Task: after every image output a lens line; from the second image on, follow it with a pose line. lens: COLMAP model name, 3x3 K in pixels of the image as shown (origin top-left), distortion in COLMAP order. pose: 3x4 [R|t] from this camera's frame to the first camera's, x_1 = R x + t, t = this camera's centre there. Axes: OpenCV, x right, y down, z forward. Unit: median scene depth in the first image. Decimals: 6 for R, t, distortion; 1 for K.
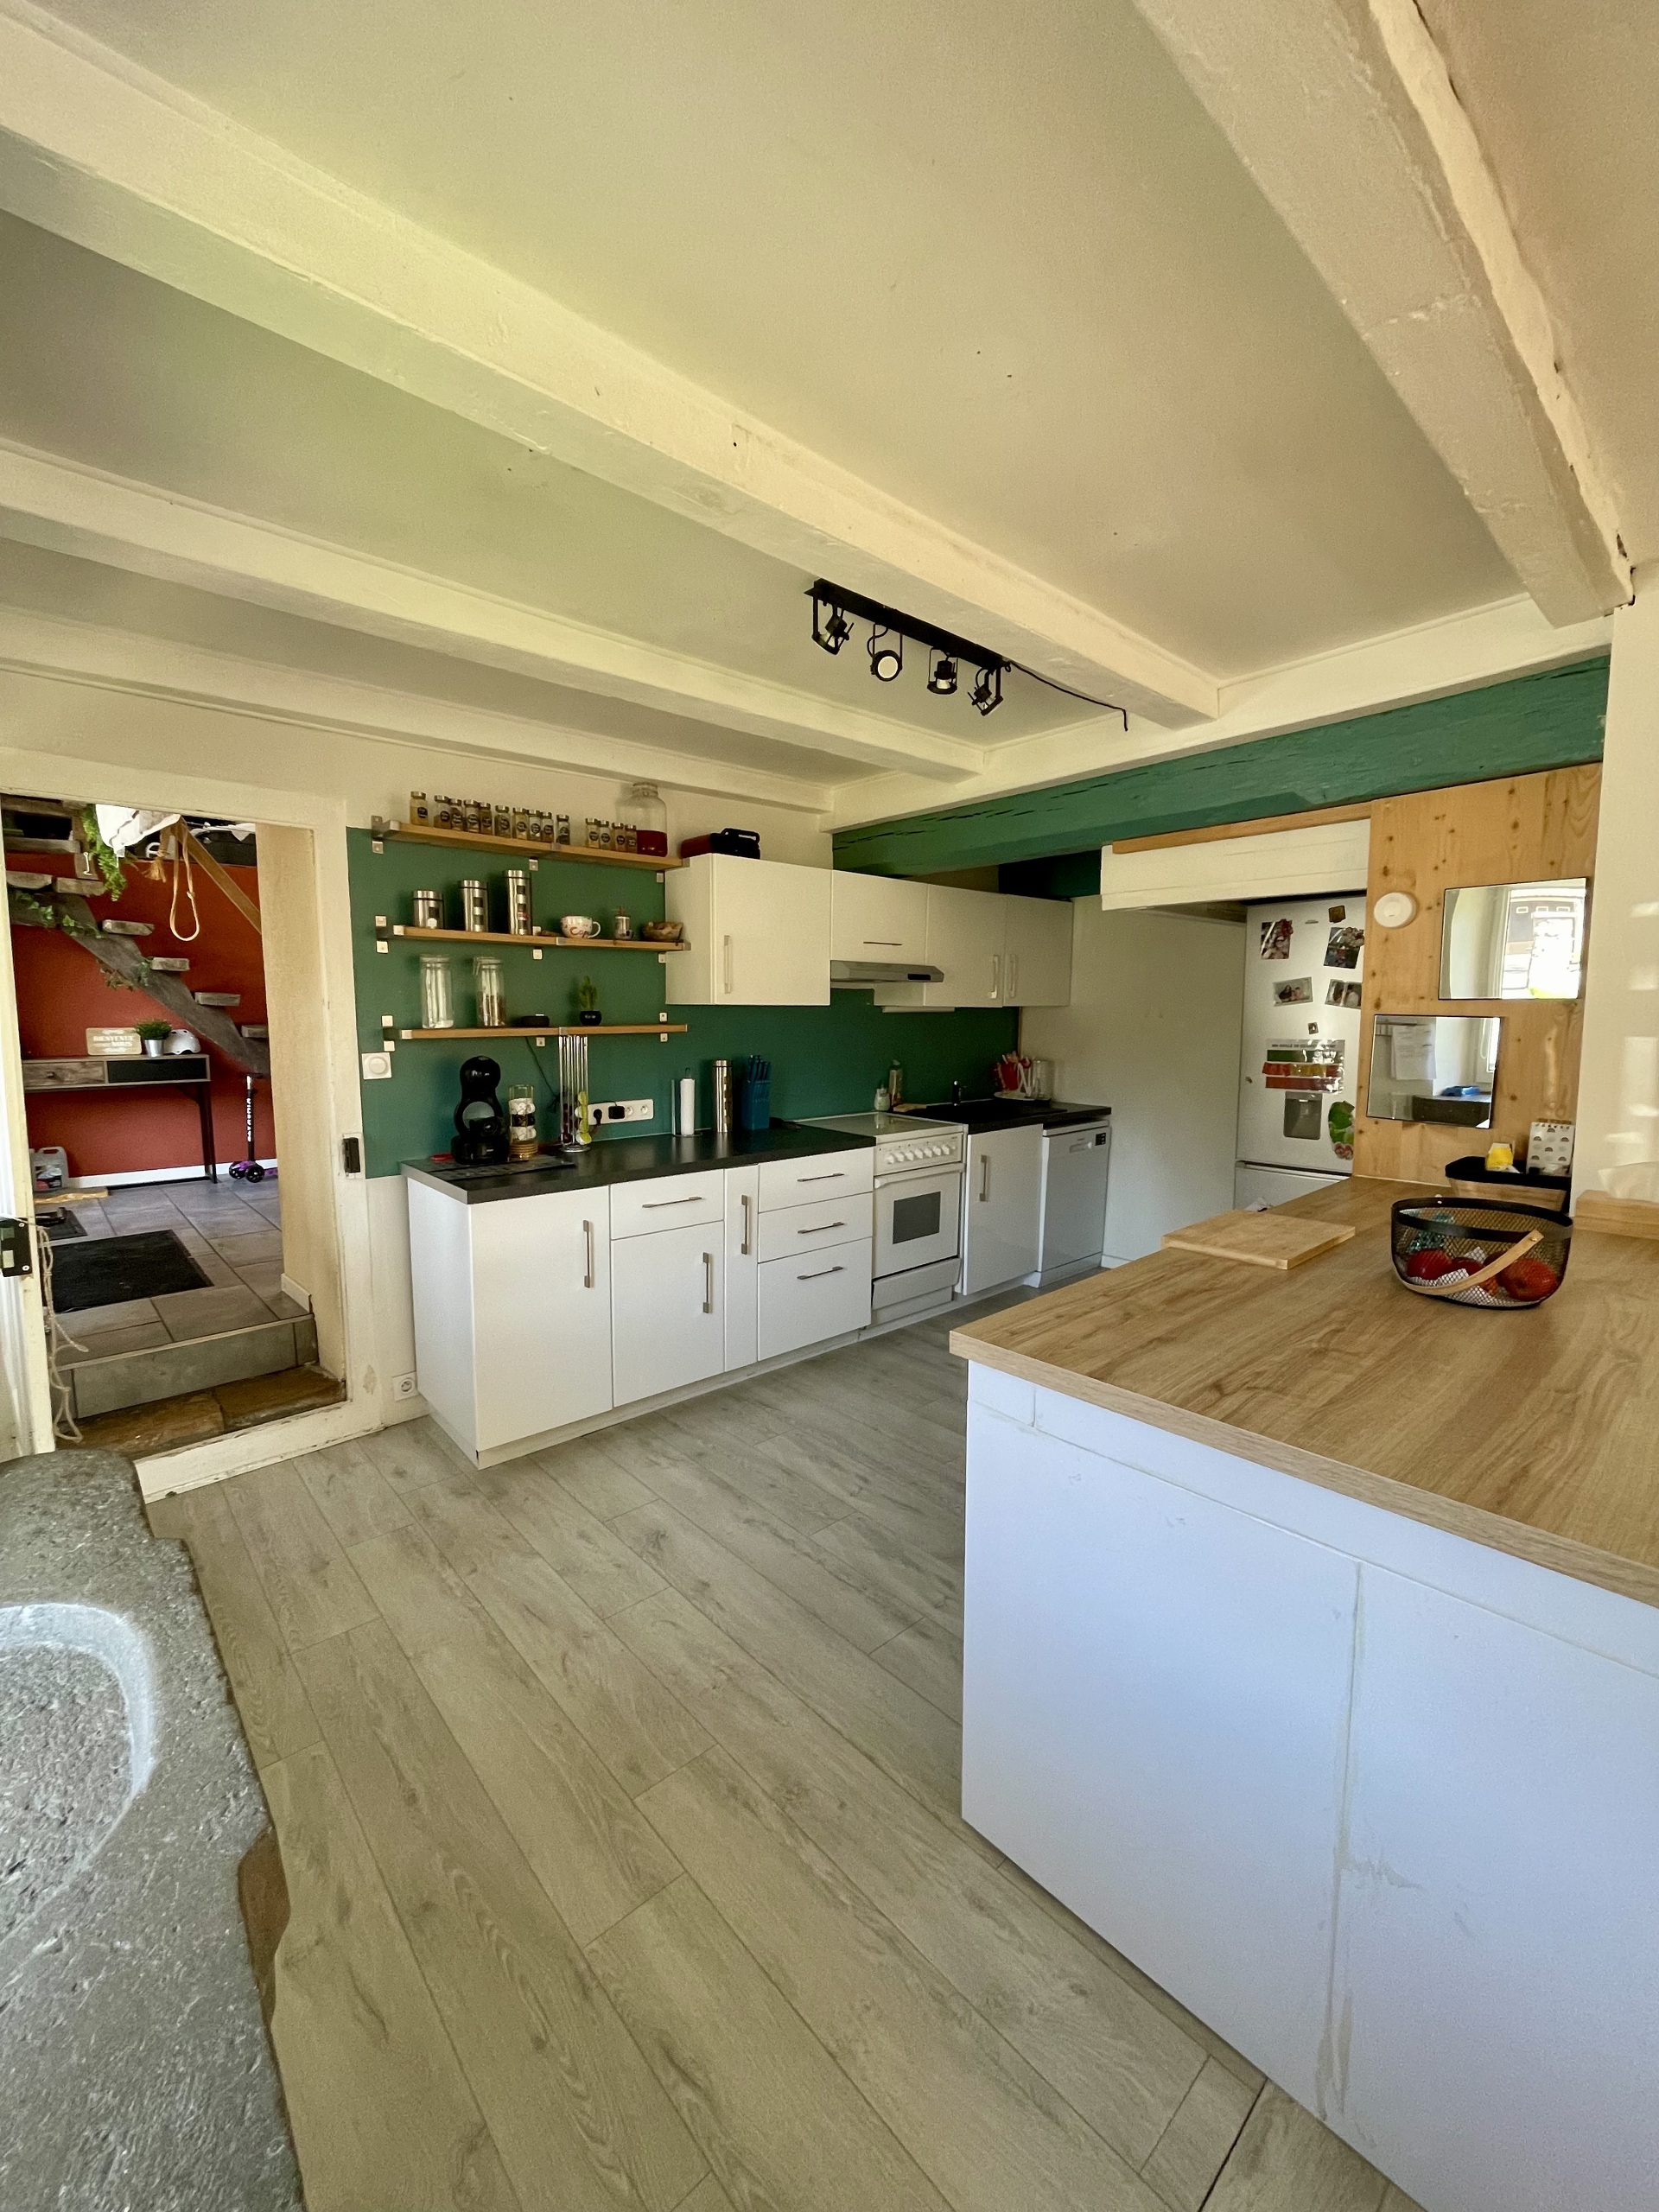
lens RADIAL K [[893.5, 0, 829.4], [0, 893.5, 1103.0], [0, 0, 1]] dist [-0.002545, -0.000206]
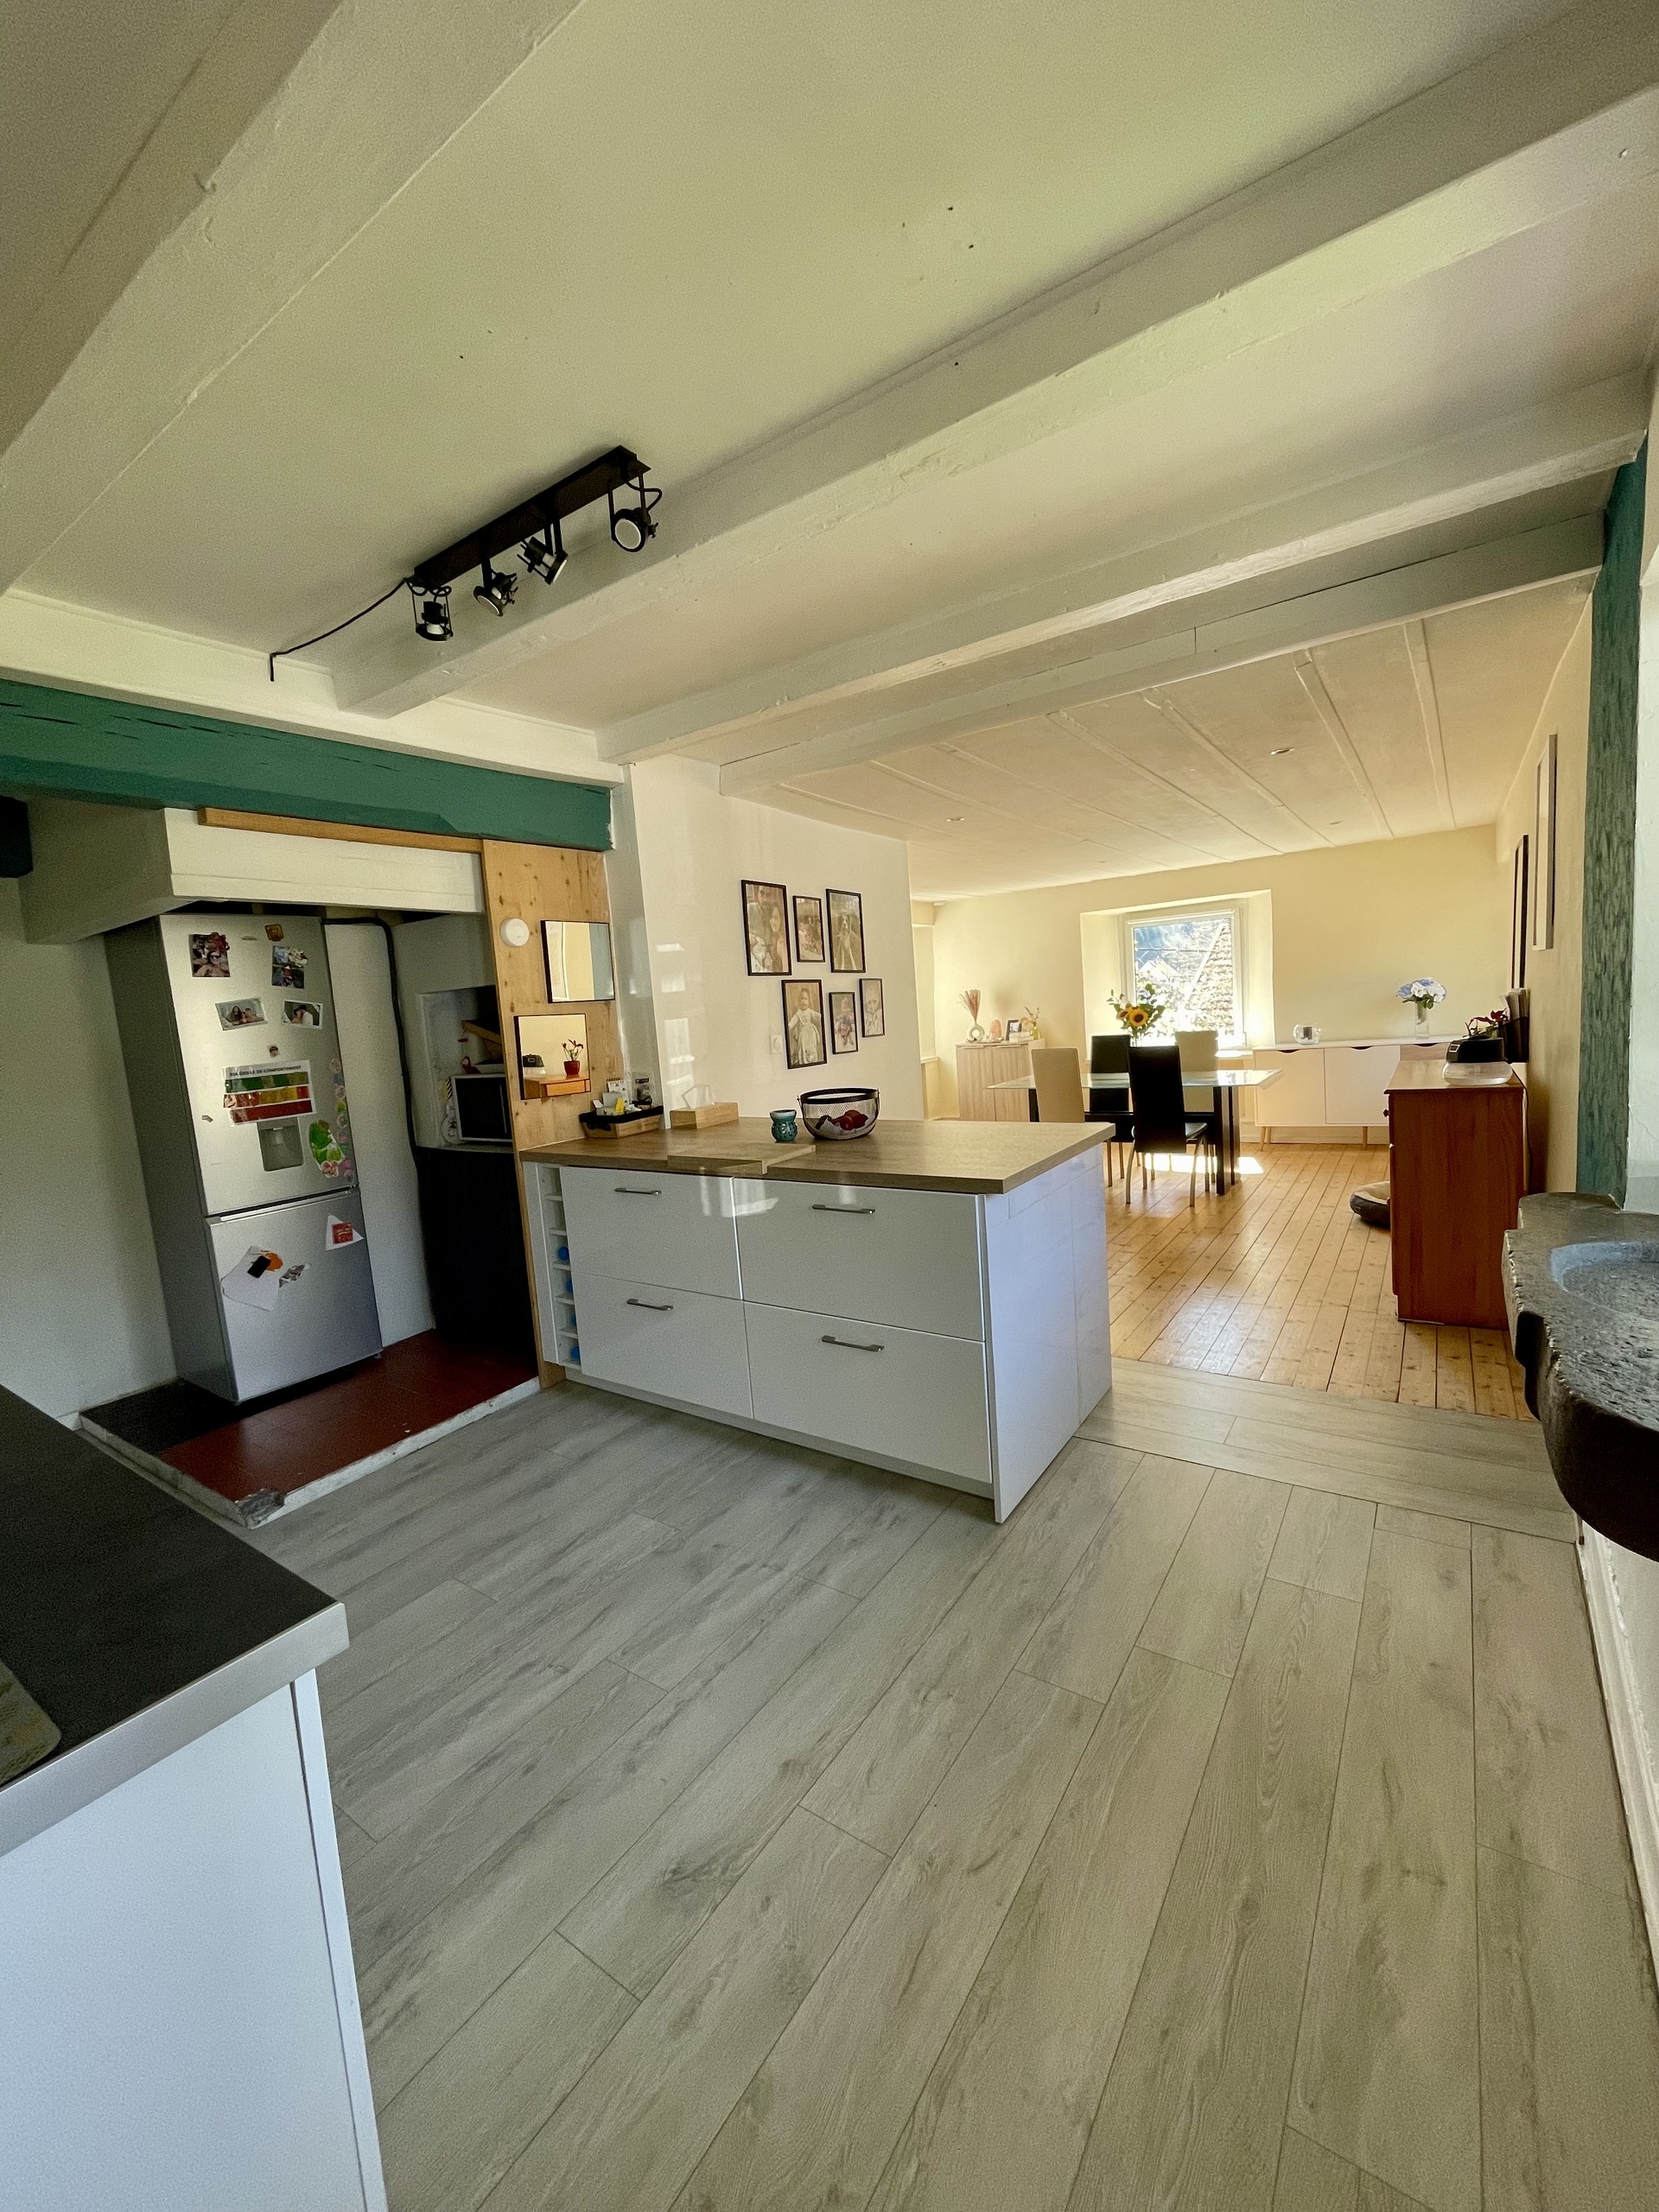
lens RADIAL K [[893.5, 0, 829.4], [0, 893.5, 1103.0], [0, 0, 1]] dist [-0.002545, -0.000206]
pose [[-0.228012, -0.084382, 0.969995, -0.558905], [0.176229, 0.976207, 0.126348, -0.050051], [-0.957577, 0.199750, -0.207716, 0.701940]]
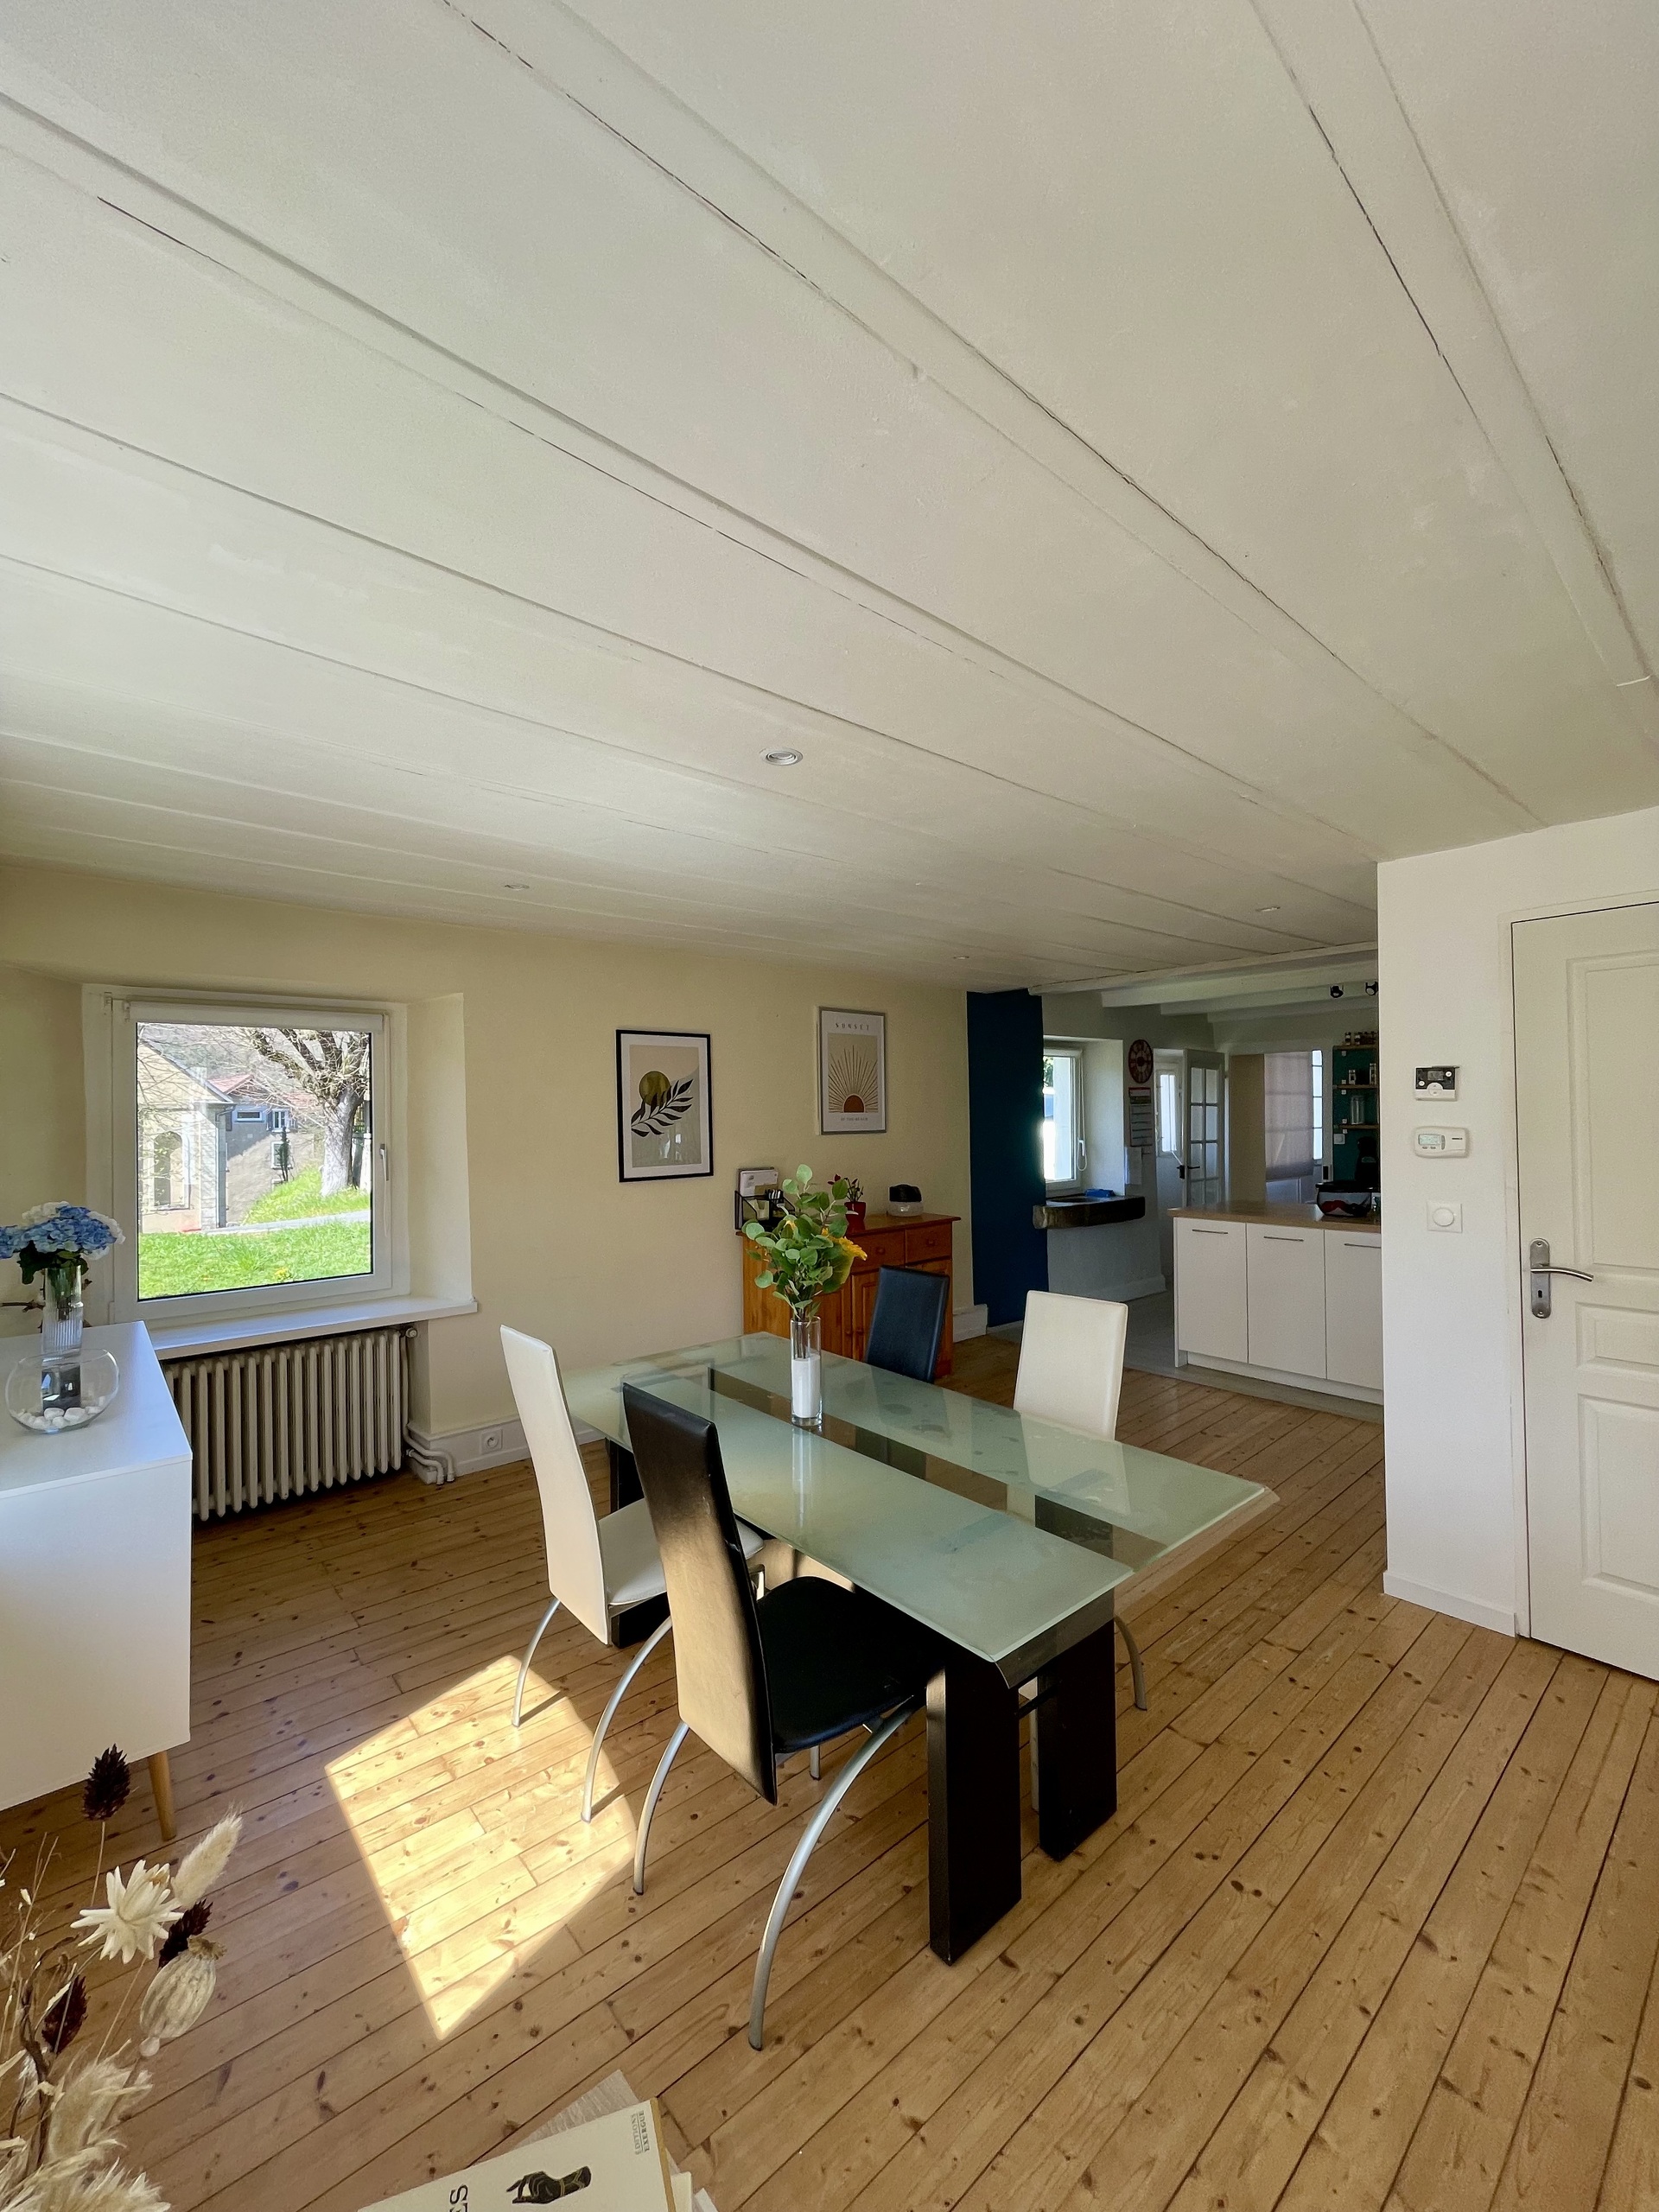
lens RADIAL K [[891.6, 0, 830.8], [0, 891.6, 1105.4], [0, 0, 1]] dist [-0.000509, 0.000340]
pose [[-0.020460, -0.006365, -0.999770, 1.868059], [-0.099691, 0.995009, -0.004294, 0.015989], [0.994808, 0.099581, -0.020992, -0.352276]]
